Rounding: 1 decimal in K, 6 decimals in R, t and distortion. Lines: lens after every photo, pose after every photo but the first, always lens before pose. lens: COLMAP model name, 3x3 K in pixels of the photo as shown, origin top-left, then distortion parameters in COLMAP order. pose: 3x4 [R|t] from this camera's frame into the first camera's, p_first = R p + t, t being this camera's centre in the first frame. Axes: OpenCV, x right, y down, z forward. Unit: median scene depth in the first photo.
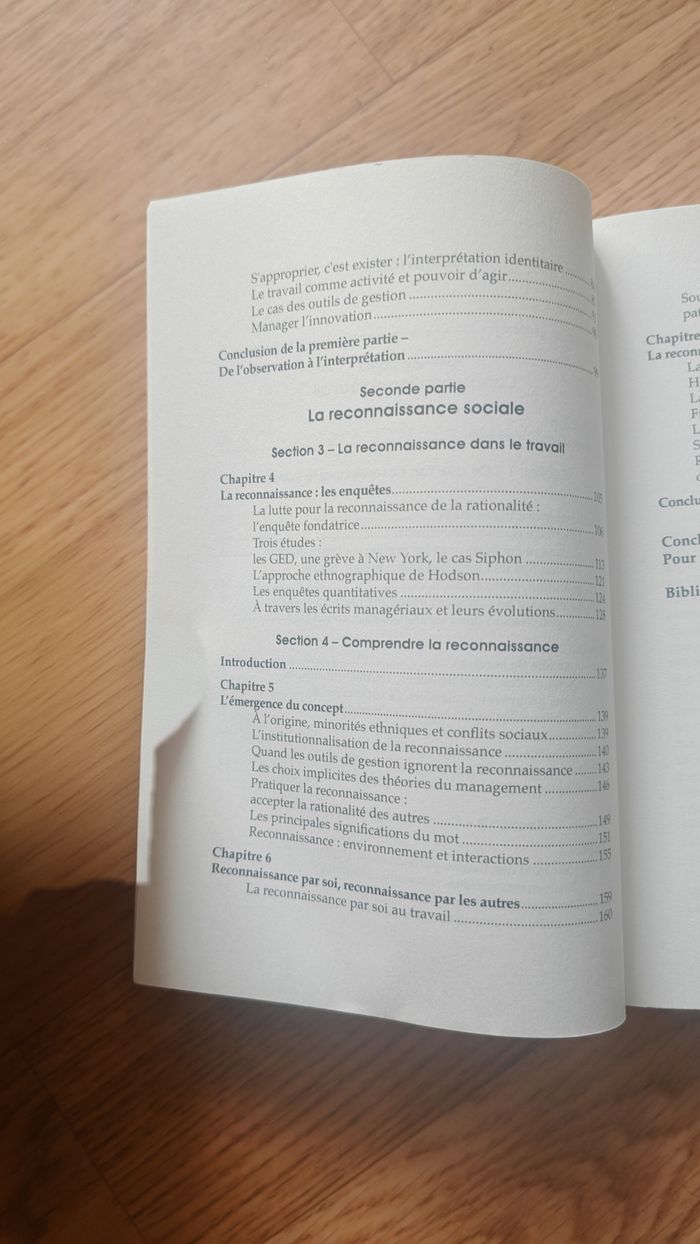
lens RADIAL K [[898.7, 0, 350.0], [0, 898.7, 622.0], [0, 0, 1]] dist [-0.078805, -0.003186]
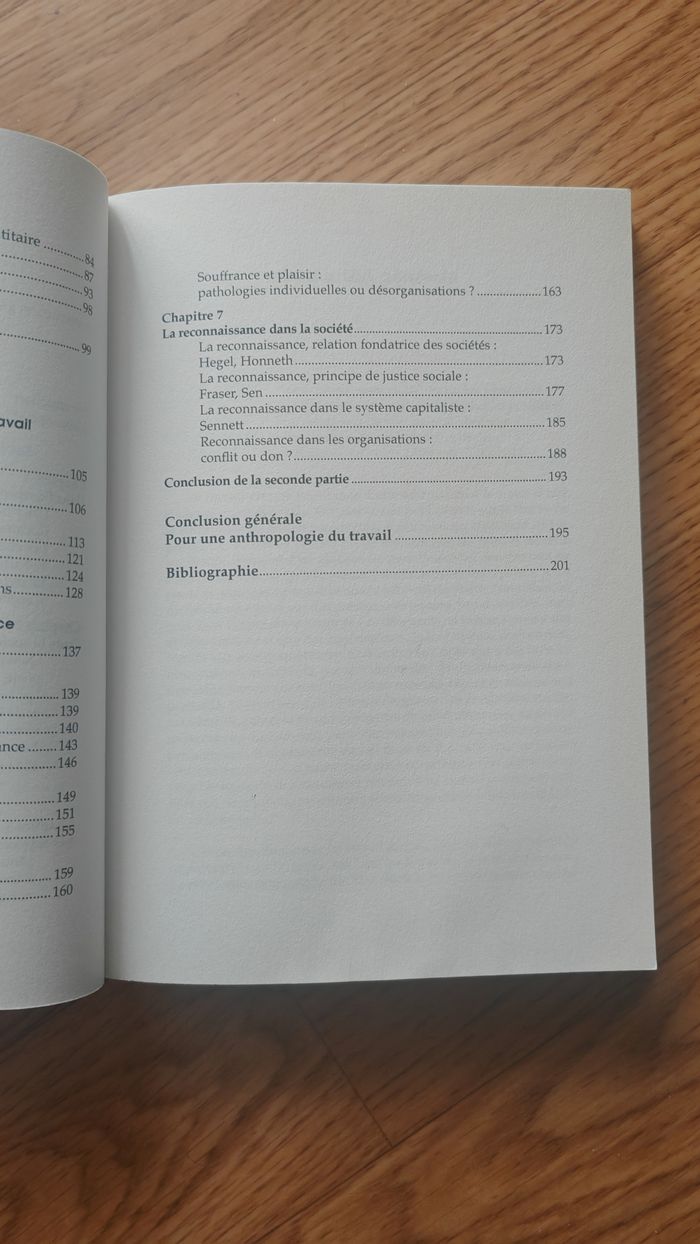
lens RADIAL K [[898.7, 0, 350.0], [0, 898.7, 622.0], [0, 0, 1]] dist [-0.078805, -0.003186]
pose [[0.990227, 0.027447, 0.136741, 0.384413], [-0.032200, 0.998947, 0.032668, -0.015491], [-0.135700, -0.036752, 0.990068, -0.028256]]
